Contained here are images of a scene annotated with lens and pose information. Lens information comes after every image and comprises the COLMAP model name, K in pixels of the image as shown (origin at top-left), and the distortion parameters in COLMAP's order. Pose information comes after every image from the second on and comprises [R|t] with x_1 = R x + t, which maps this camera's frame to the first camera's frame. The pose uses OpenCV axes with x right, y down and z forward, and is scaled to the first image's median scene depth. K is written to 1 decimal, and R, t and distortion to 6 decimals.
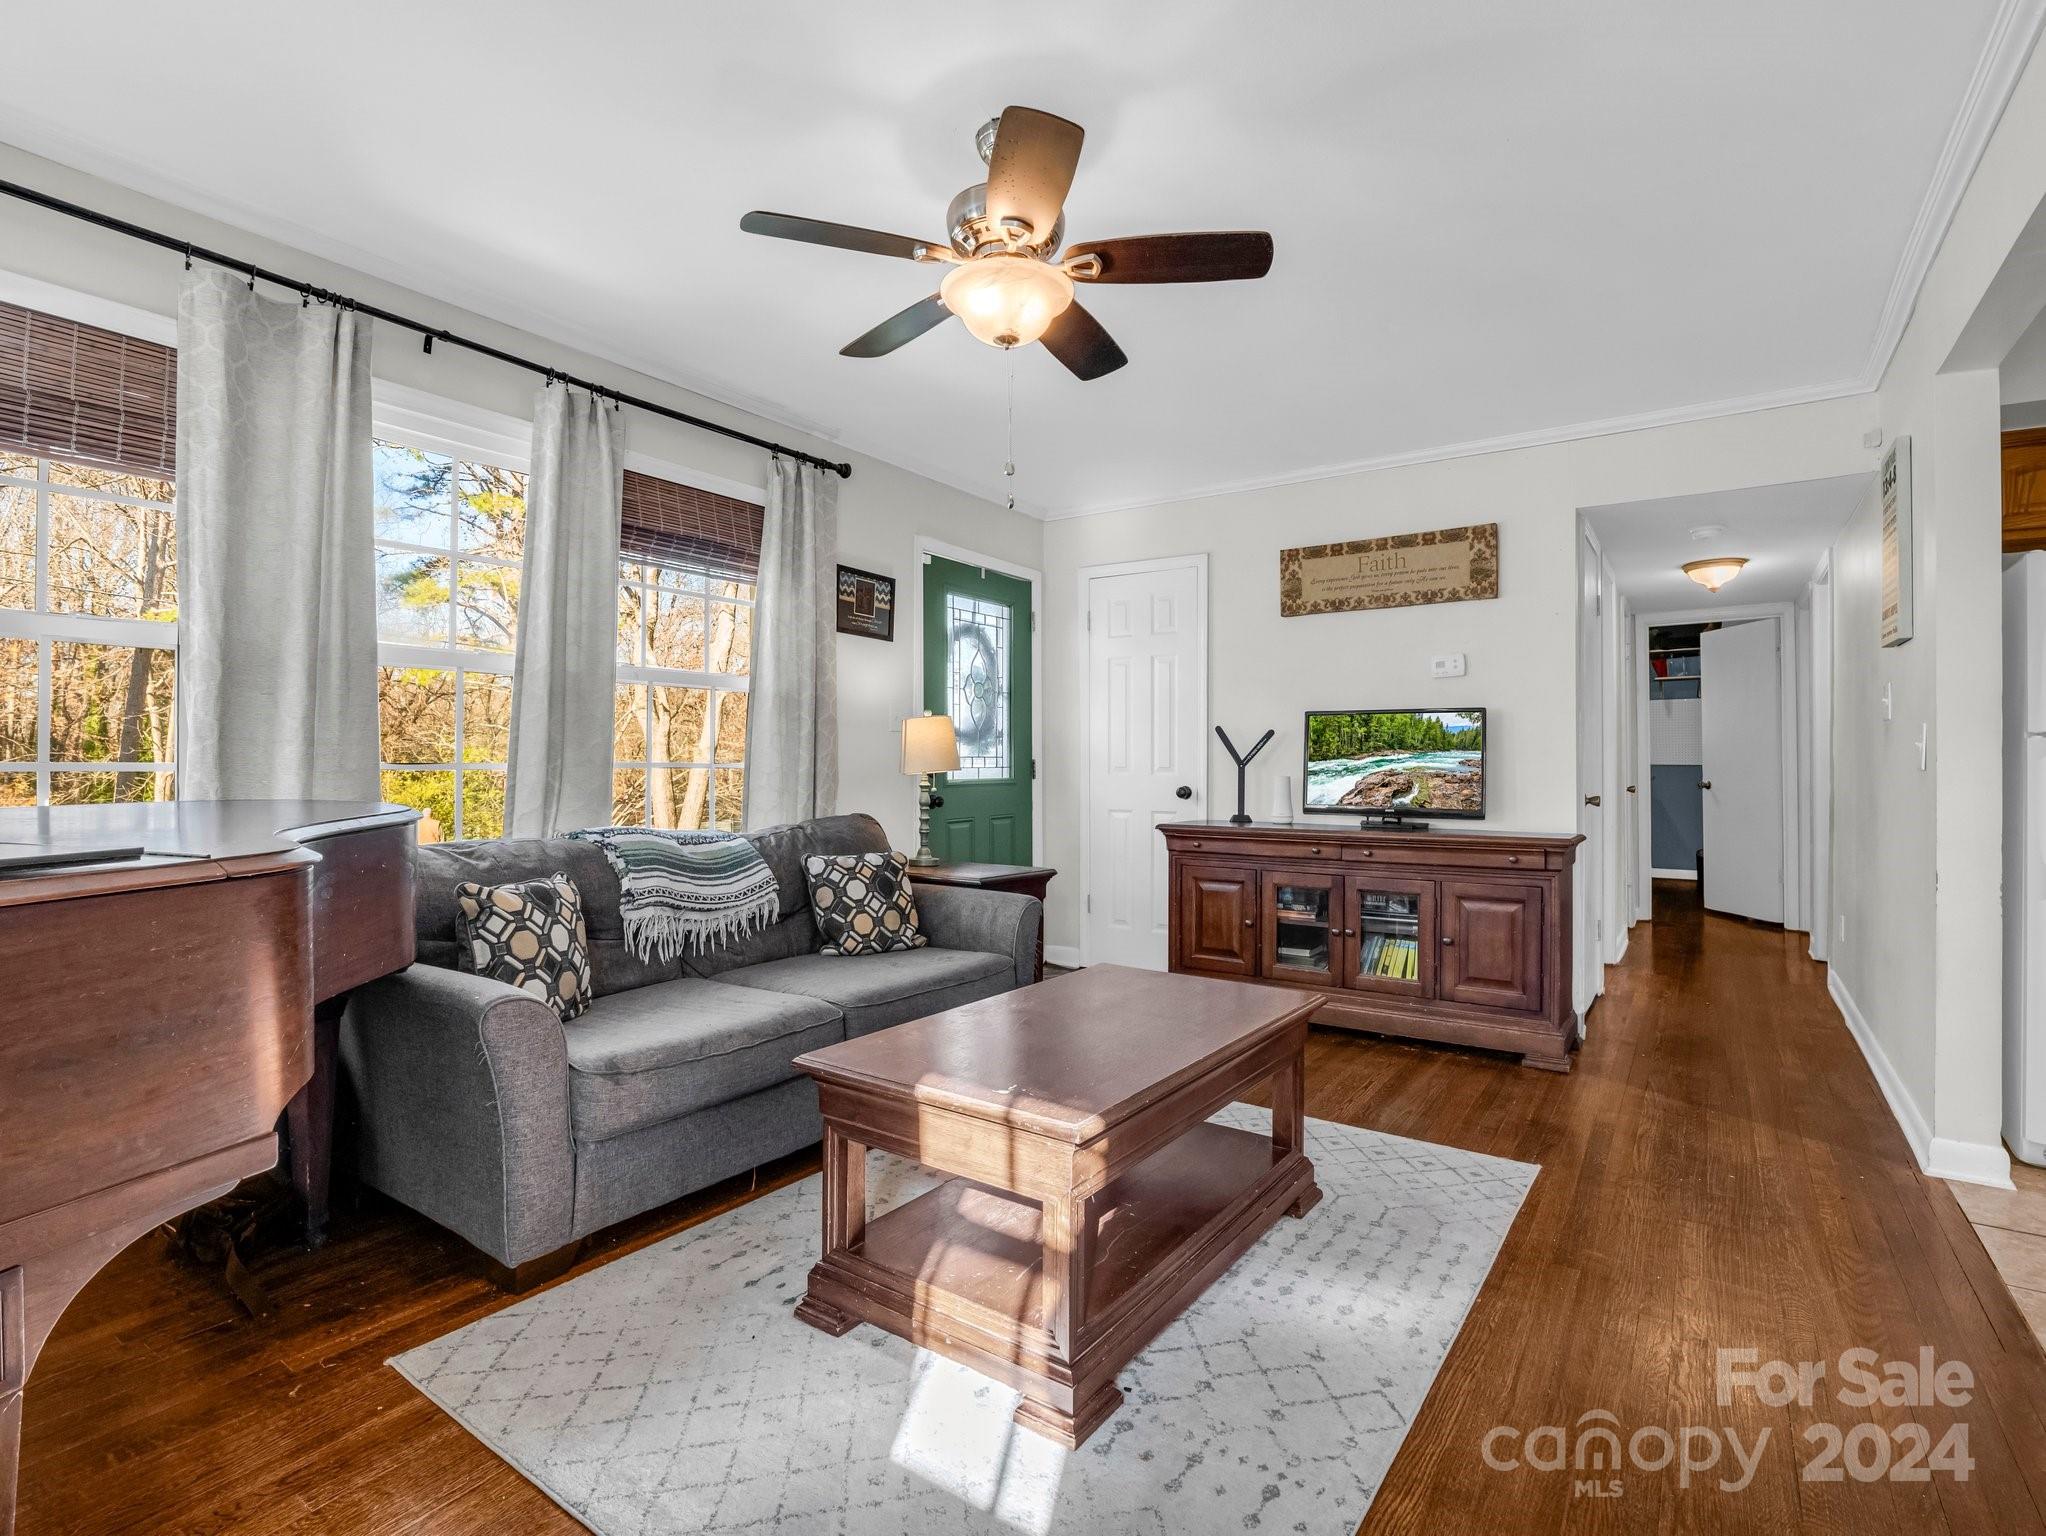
lens RADIAL K [[981.6, 0, 1027.8], [0, 981.6, 761.5], [0, 0, 1]] dist [-0.017892, -0.000208]
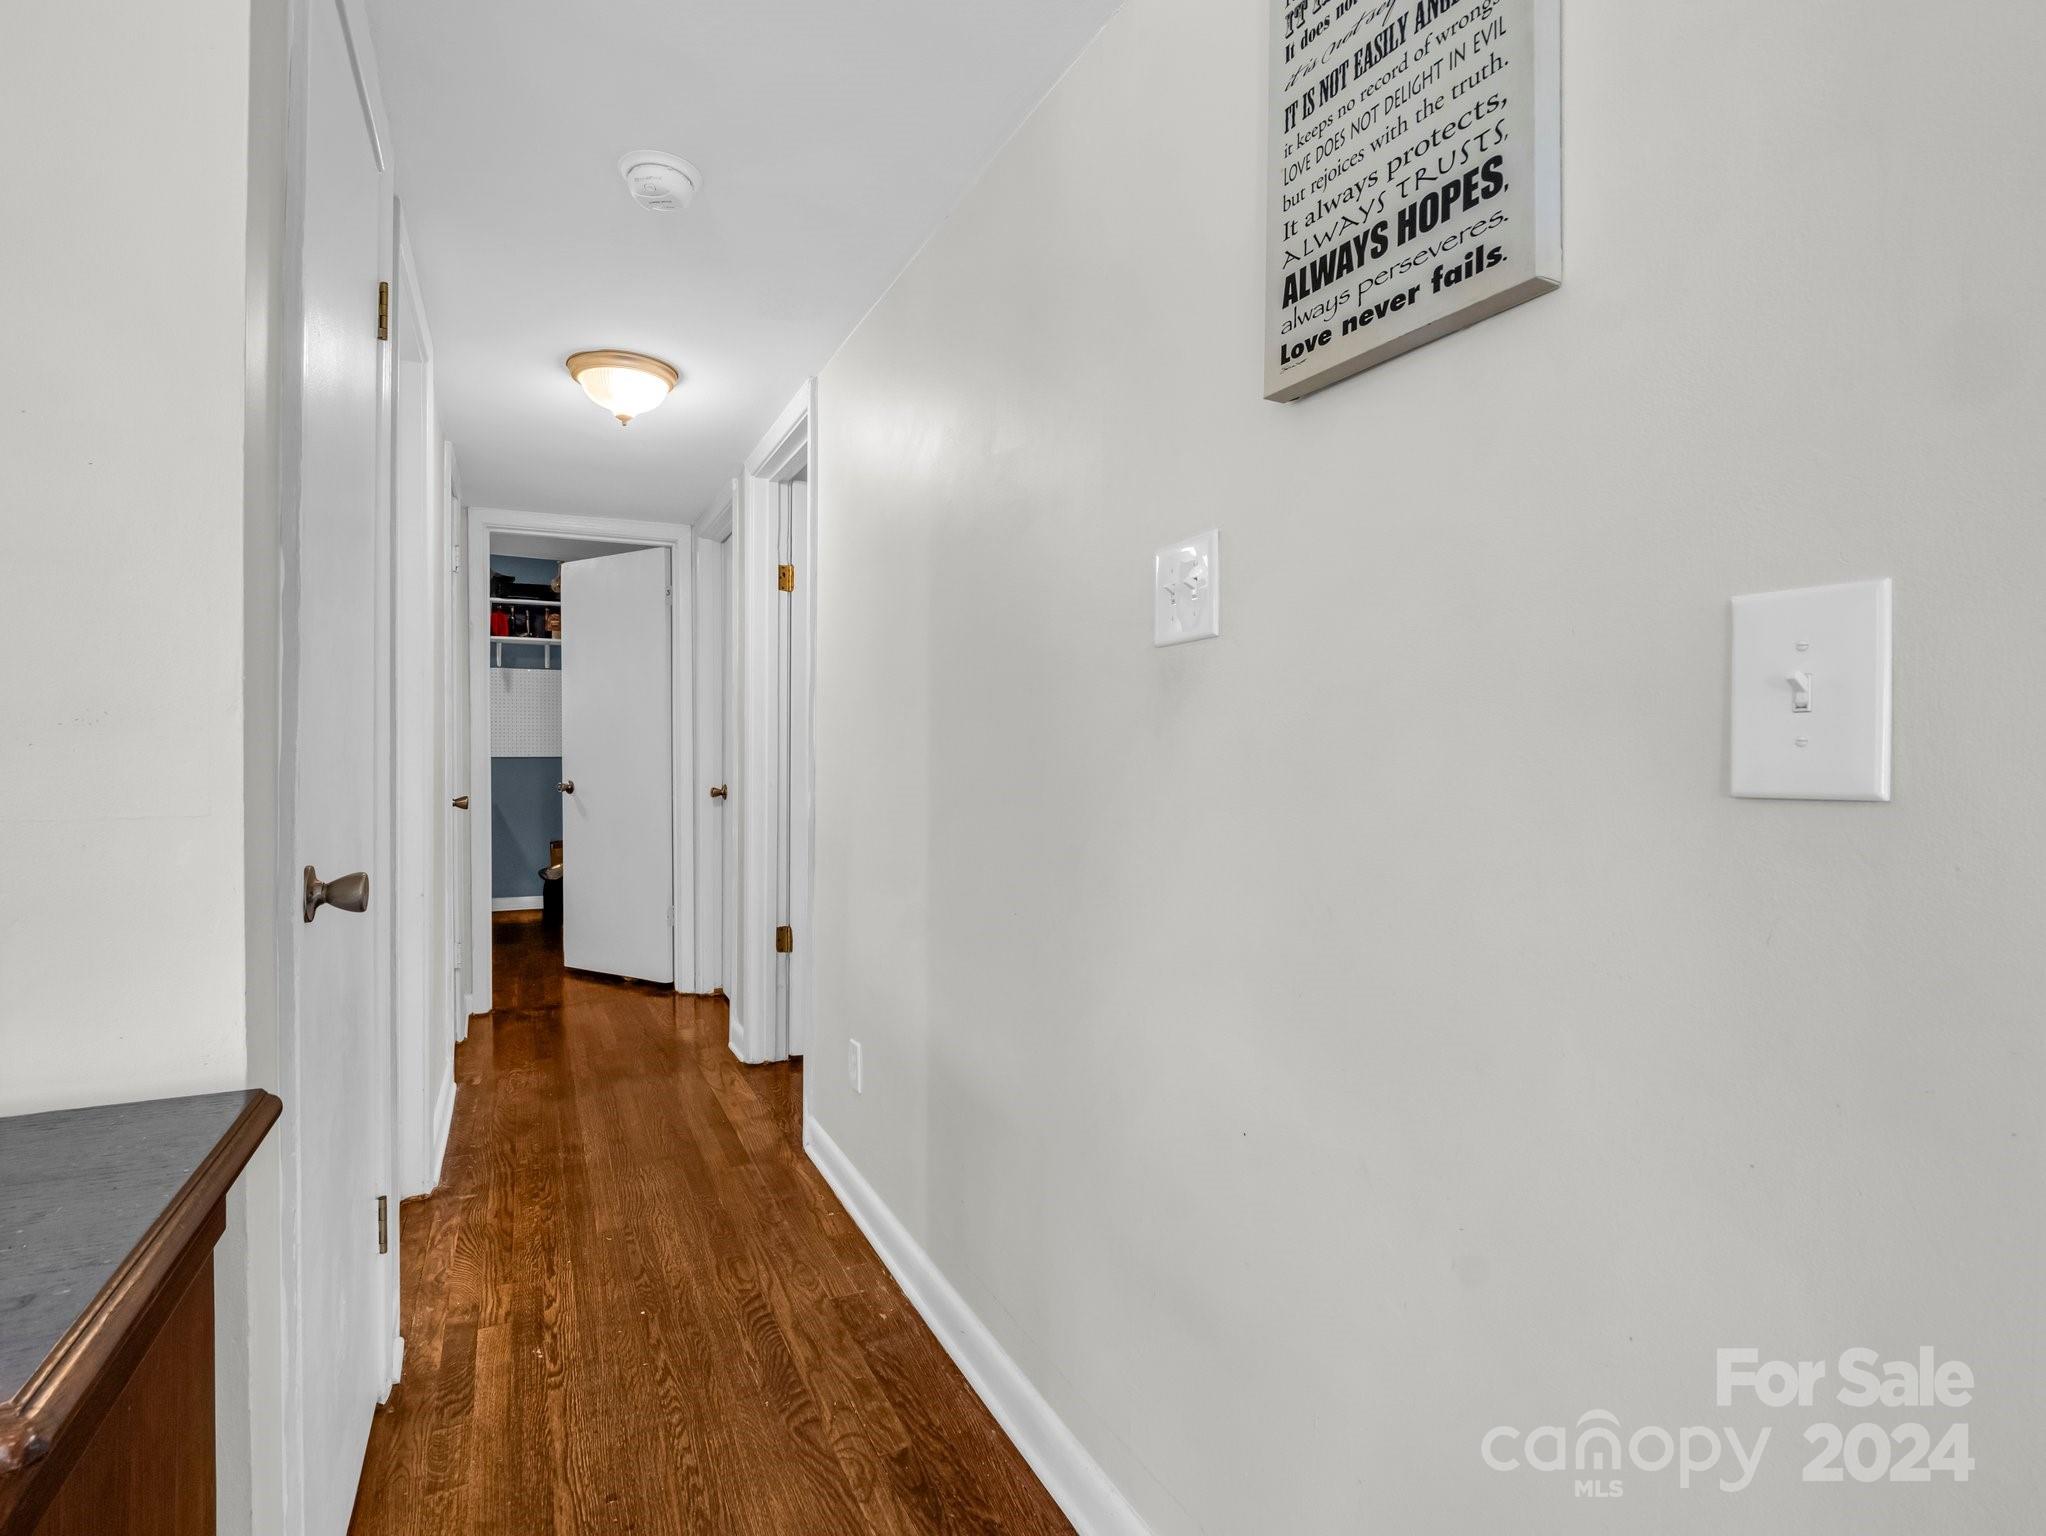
lens RADIAL K [[981.6, 0, 1027.8], [0, 981.6, 761.5], [0, 0, 1]] dist [-0.017892, -0.000208]
pose [[0.466812, -0.001845, 0.884355, 0.262970], [-0.005491, 0.999973, 0.004984, 0.001154], [-0.884339, -0.007183, 0.466789, 0.429718]]
